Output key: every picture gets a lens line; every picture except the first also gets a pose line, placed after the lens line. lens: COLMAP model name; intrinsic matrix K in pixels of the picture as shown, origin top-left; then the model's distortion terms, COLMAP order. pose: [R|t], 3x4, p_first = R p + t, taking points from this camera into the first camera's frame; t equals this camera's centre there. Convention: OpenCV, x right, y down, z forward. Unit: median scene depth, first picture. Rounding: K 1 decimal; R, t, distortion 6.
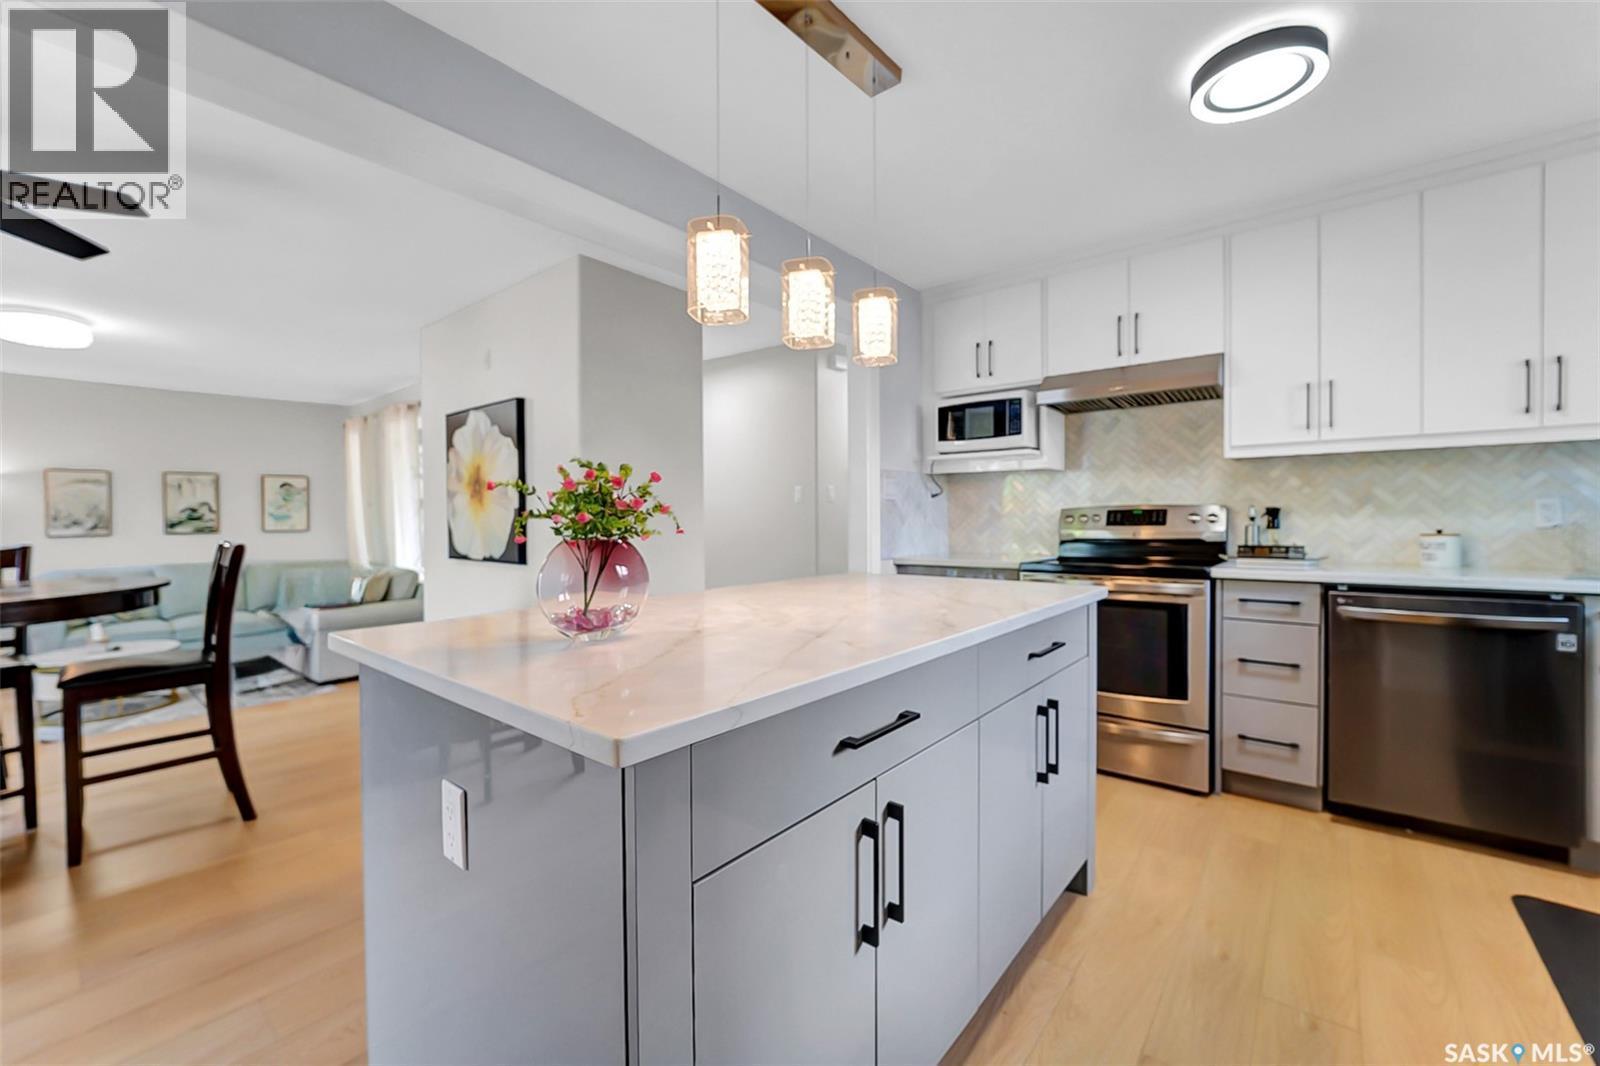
lens RADIAL K [[666.6, 0, 797.5], [0, 666.6, 523.5], [0, 0, 1]] dist [-0.004135, -0.000560]
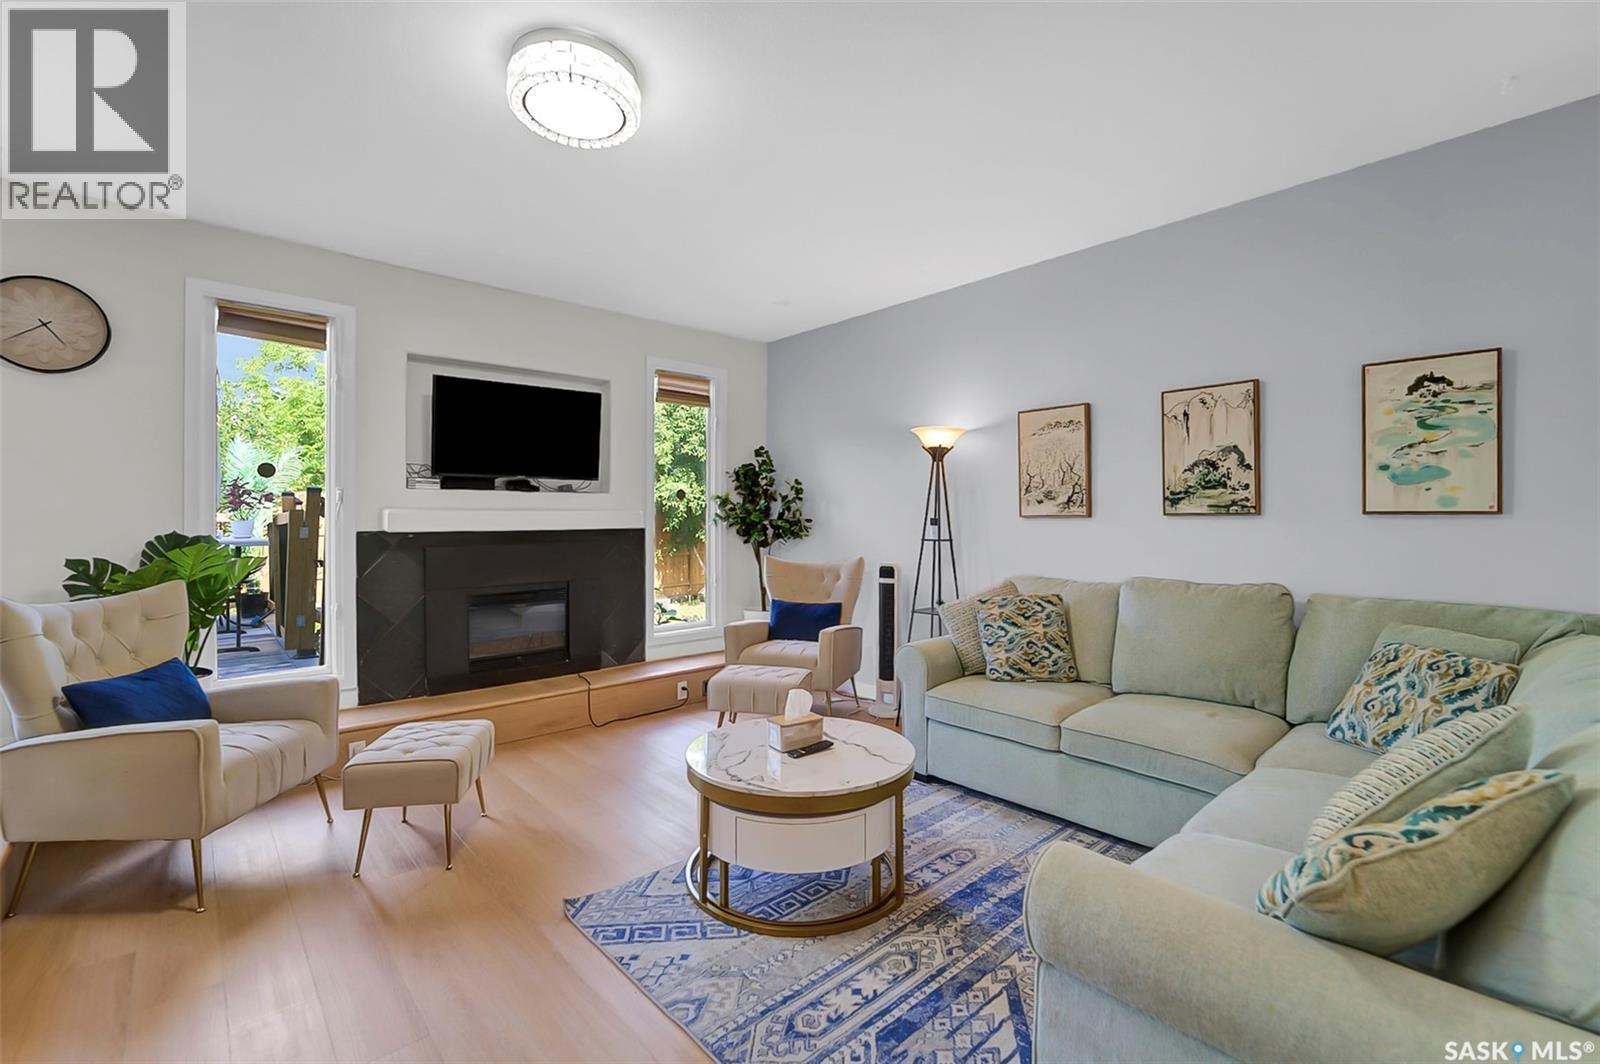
lens RADIAL K [[702.9, 0, 801.3], [0, 702.9, 521.0], [0, 0, 1]] dist [-0.000945, -0.000121]
pose [[-0.147790, 0.008452, -0.988983, -0.634132], [-0.013419, 0.999854, 0.010550, 0.028714], [0.988928, 0.014830, -0.147655, 1.308957]]
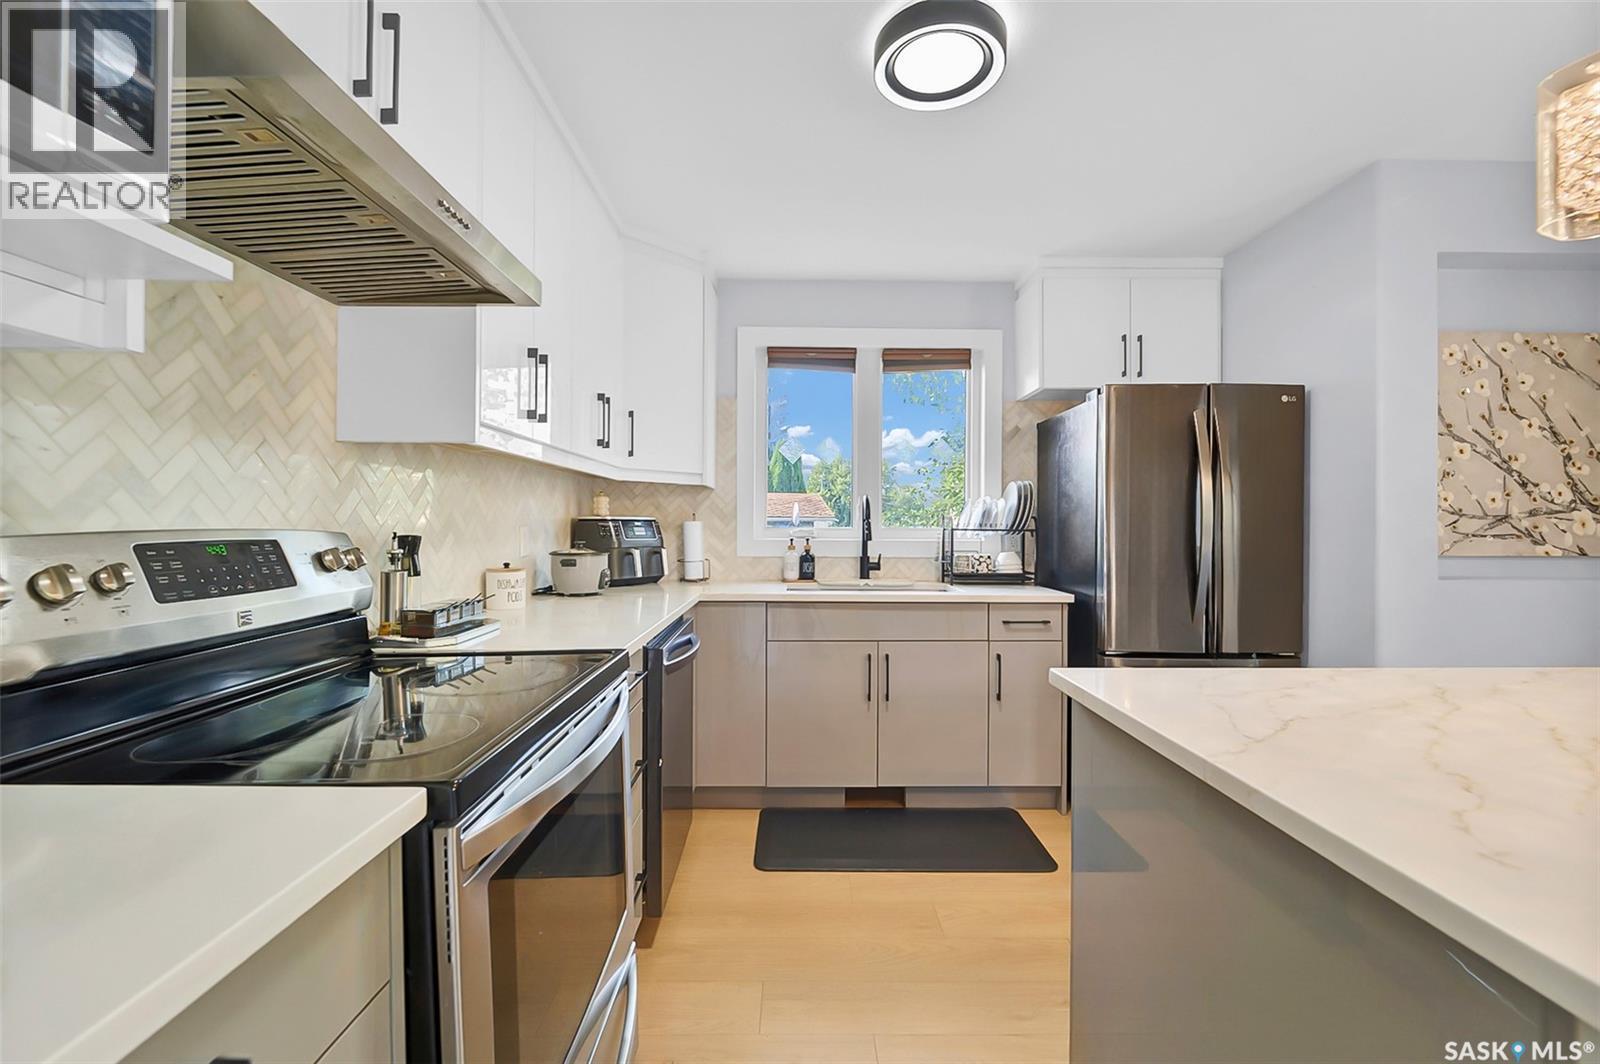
lens RADIAL K [[666.6, 0, 810.9], [0, 666.6, 527.8], [0, 0, 1]] dist [-0.004135, -0.000560]
pose [[-0.644105, 0.007318, 0.764902, 0.063207], [0.016049, 0.999863, 0.003948, -0.022511], [-0.764769, 0.014819, -0.644135, 0.869728]]
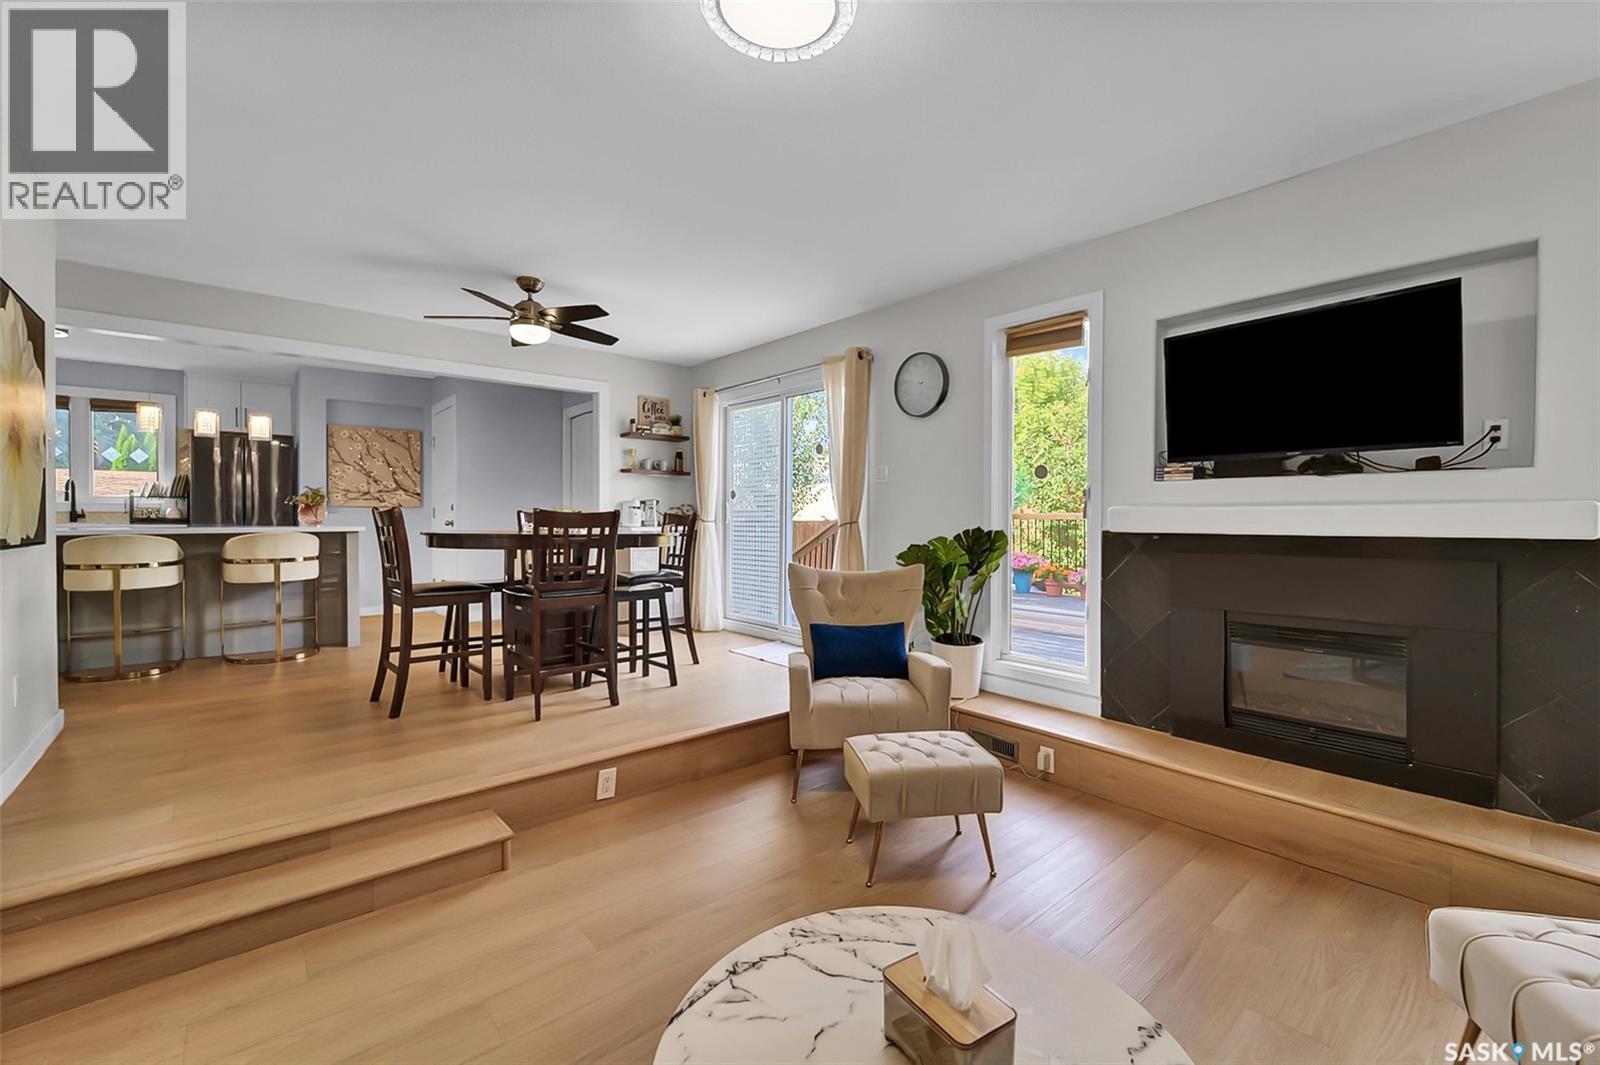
lens RADIAL K [[666.6, 0, 803.8], [0, 666.6, 519.3], [0, 0, 1]] dist [-0.004135, -0.000560]
pose [[-0.981413, 0.005908, 0.191816, -1.379757], [0.010630, 0.999665, 0.023596, 0.022506], [-0.191612, 0.025197, -0.981147, 1.501425]]
